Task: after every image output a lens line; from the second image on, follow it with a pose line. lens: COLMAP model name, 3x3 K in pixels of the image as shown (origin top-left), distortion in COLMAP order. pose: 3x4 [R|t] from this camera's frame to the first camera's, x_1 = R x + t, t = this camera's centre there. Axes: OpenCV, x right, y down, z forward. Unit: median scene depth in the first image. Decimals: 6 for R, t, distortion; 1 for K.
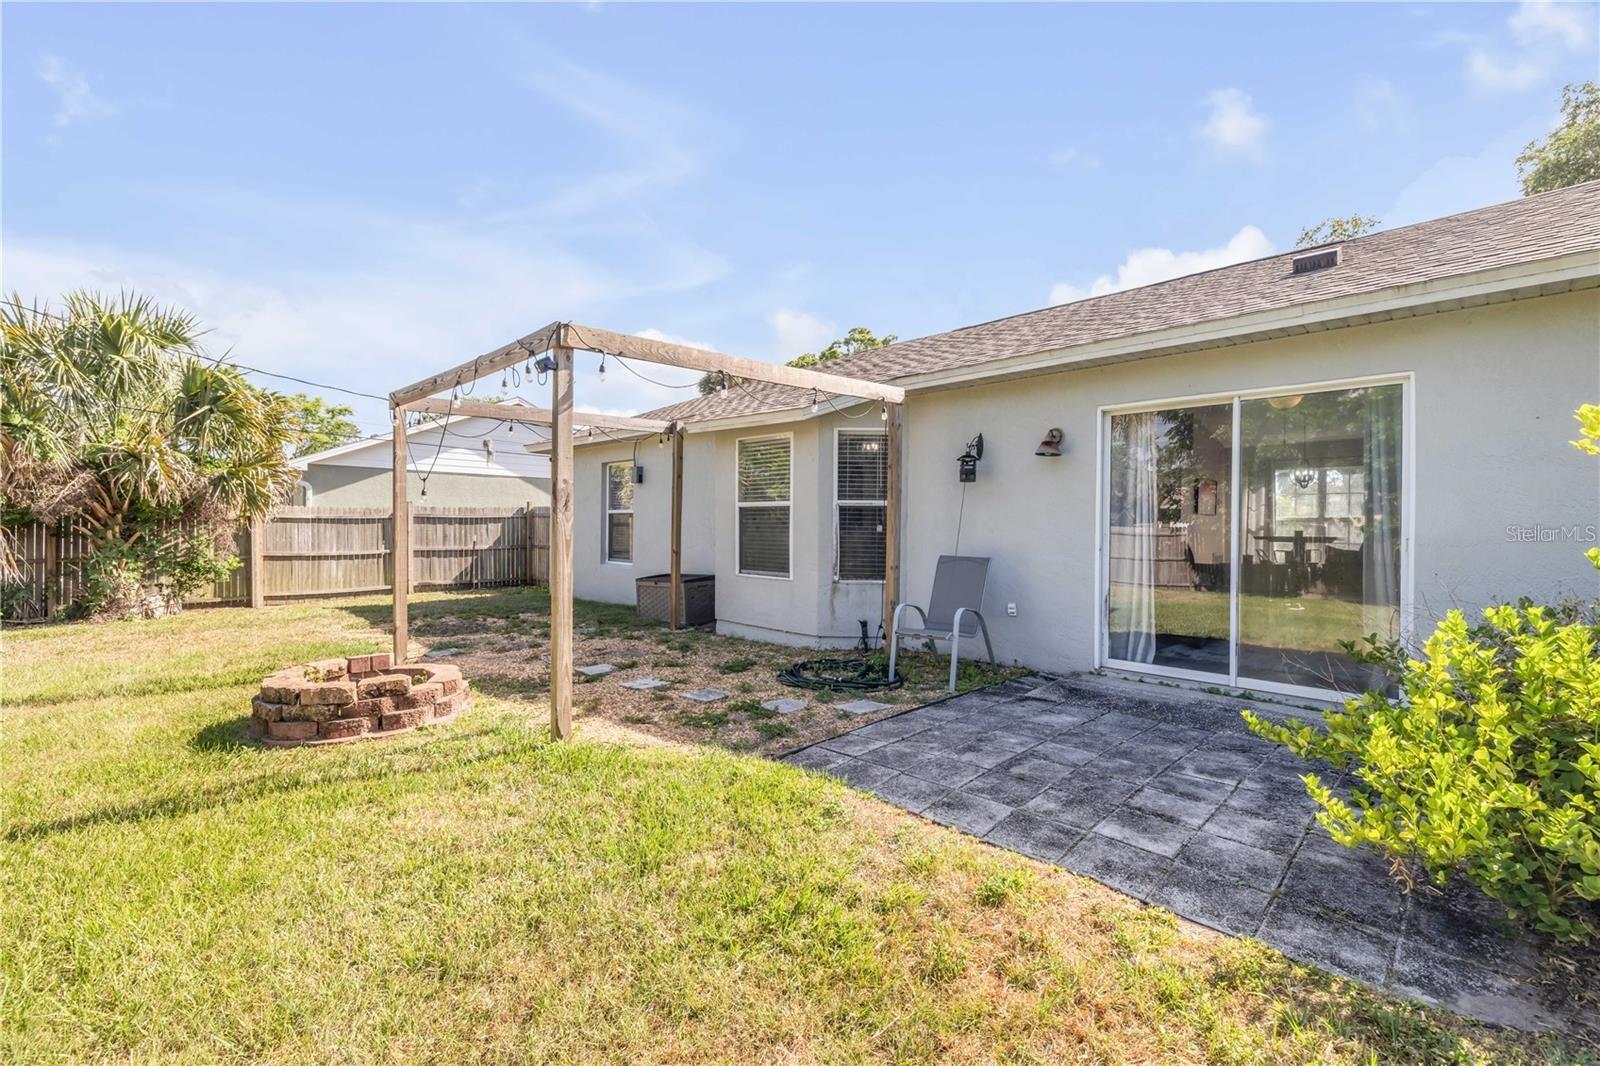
lens RADIAL K [[738.8, 0, 797.6], [0, 738.8, 535.6], [0, 0, 1]] dist [0.004193, 0.000220]
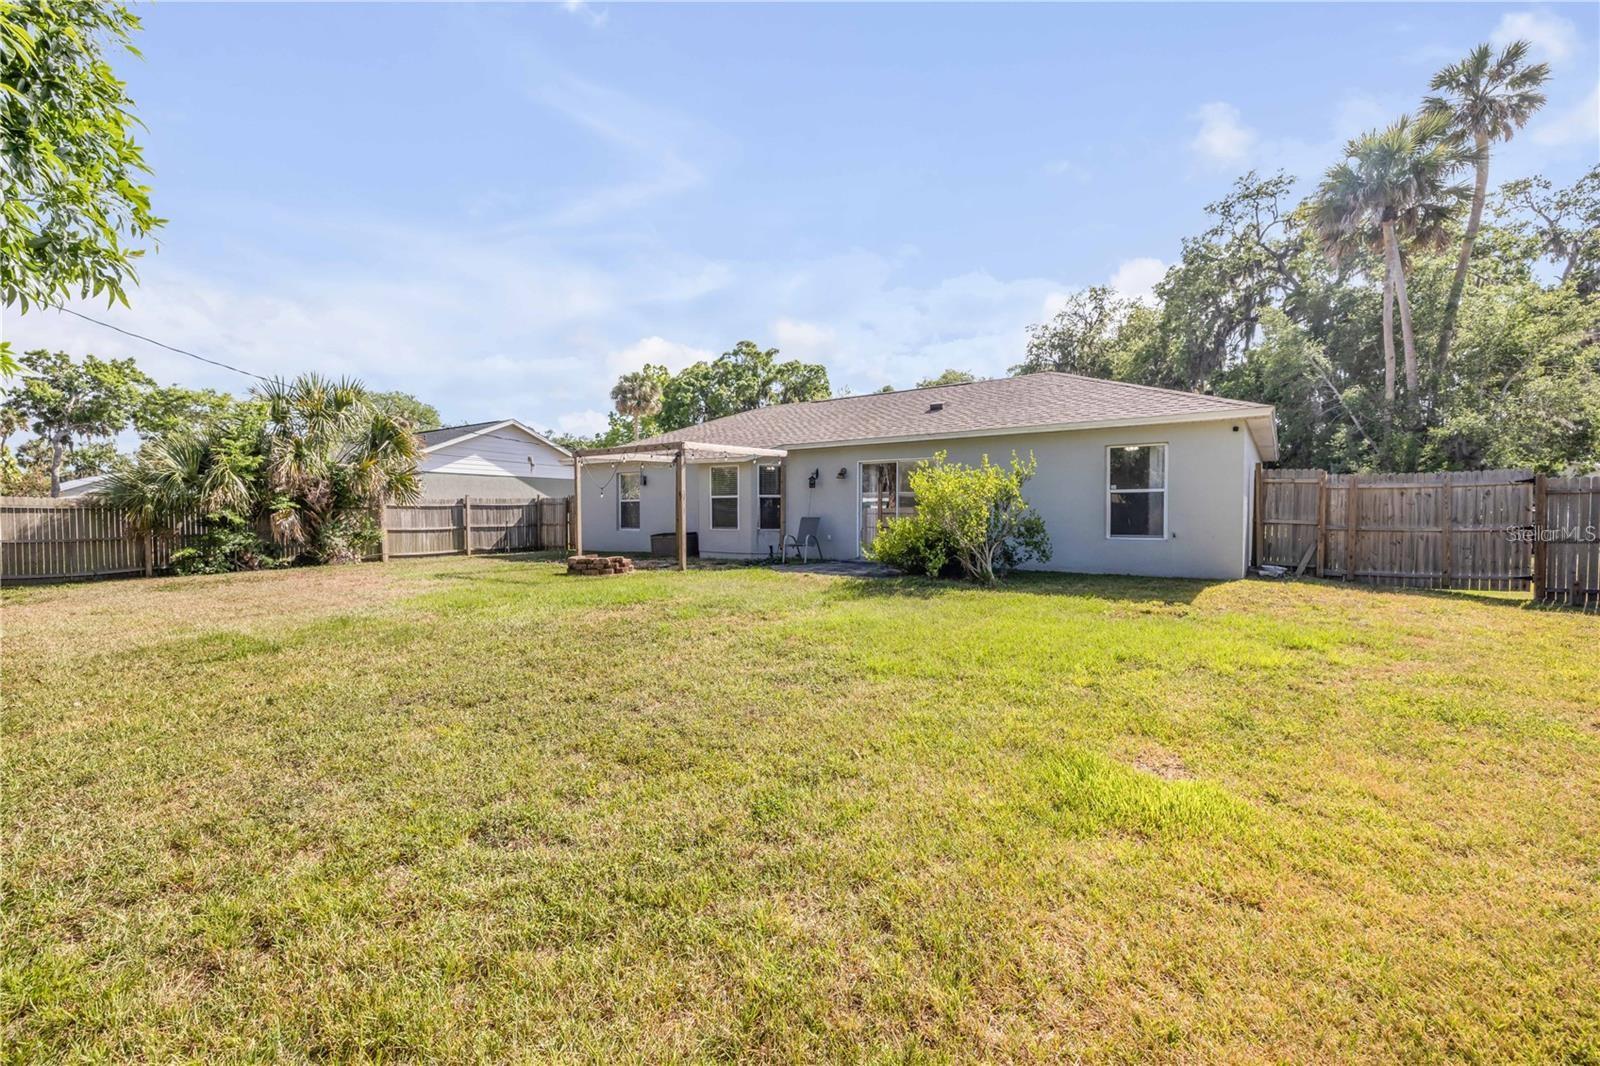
lens RADIAL K [[738.8, 0, 797.5], [0, 738.8, 535.3], [0, 0, 1]] dist [0.004193, 0.000220]
pose [[0.987359, -0.012278, 0.158026, -0.126274], [0.009969, 0.999832, 0.015398, 0.028192], [-0.158189, -0.013628, 0.987315, -0.850977]]
